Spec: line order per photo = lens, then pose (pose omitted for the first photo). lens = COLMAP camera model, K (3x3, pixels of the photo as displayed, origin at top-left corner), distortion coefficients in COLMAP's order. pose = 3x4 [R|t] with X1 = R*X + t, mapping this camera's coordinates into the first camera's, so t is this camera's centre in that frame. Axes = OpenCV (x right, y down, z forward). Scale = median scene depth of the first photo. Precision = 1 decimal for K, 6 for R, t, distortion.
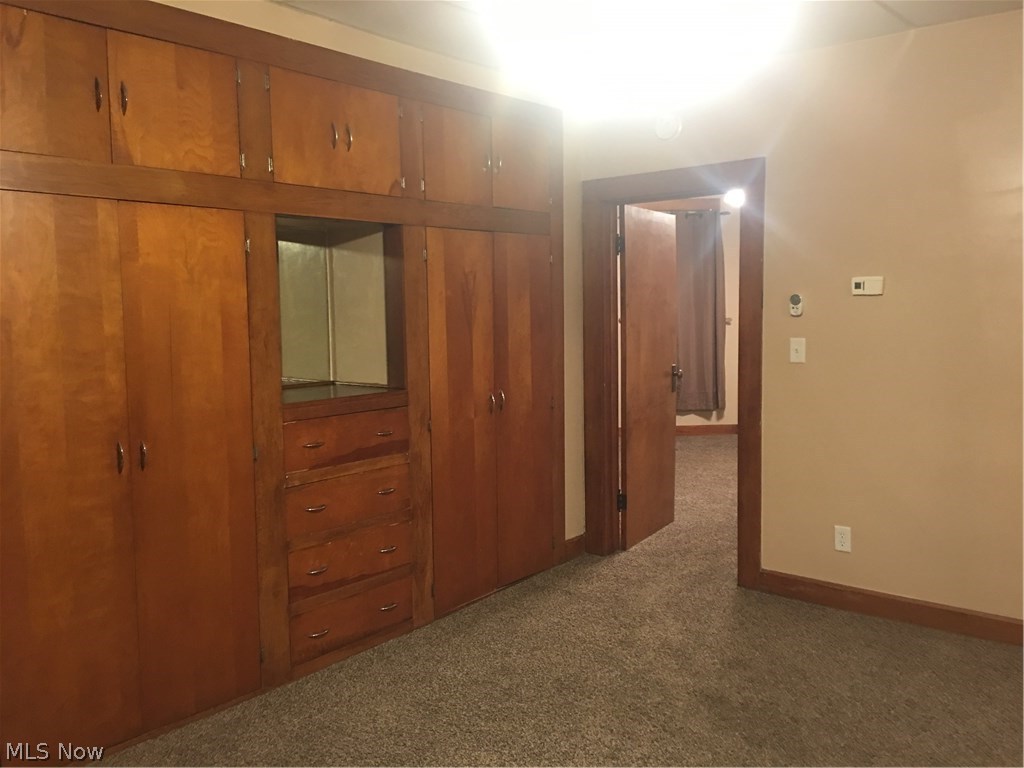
lens RADIAL K [[870.6, 0, 512.9], [0, 870.6, 385.3], [0, 0, 1]] dist [0.065160, -0.090470]
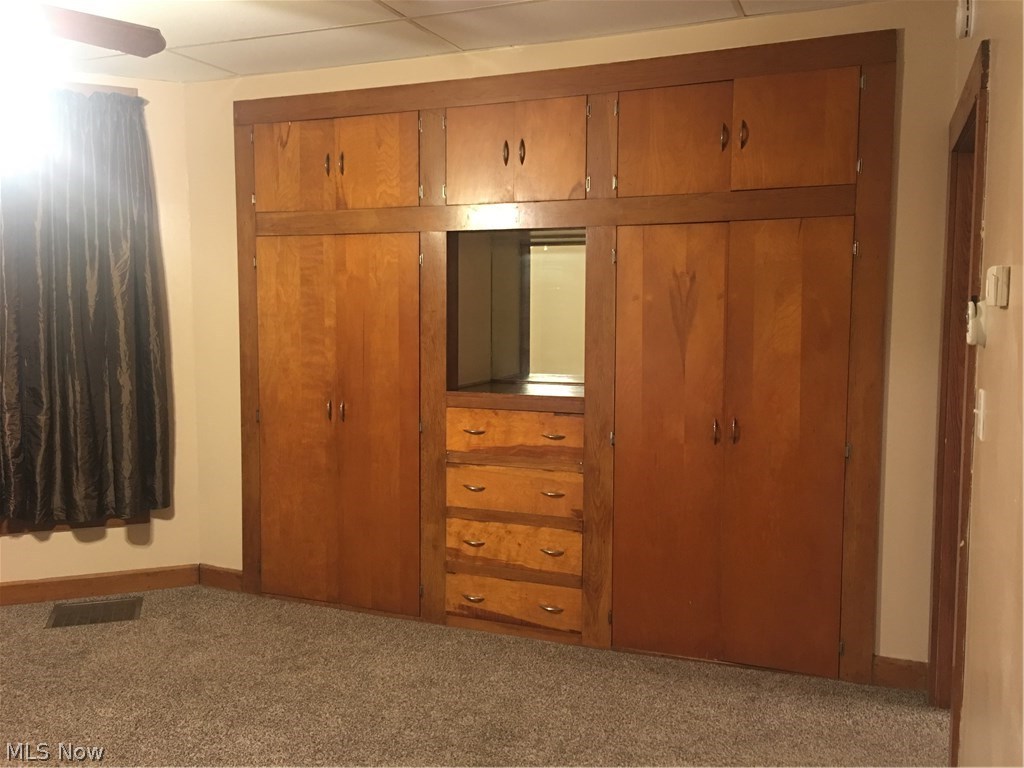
lens RADIAL K [[870.6, 0, 513.1], [0, 870.6, 382.9], [0, 0, 1]] dist [0.065160, -0.090470]
pose [[0.299303, 0.098663, -0.949043, 0.929062], [-0.096861, 0.992643, 0.072649, -0.088729], [0.949229, 0.070182, 0.306658, 0.756669]]
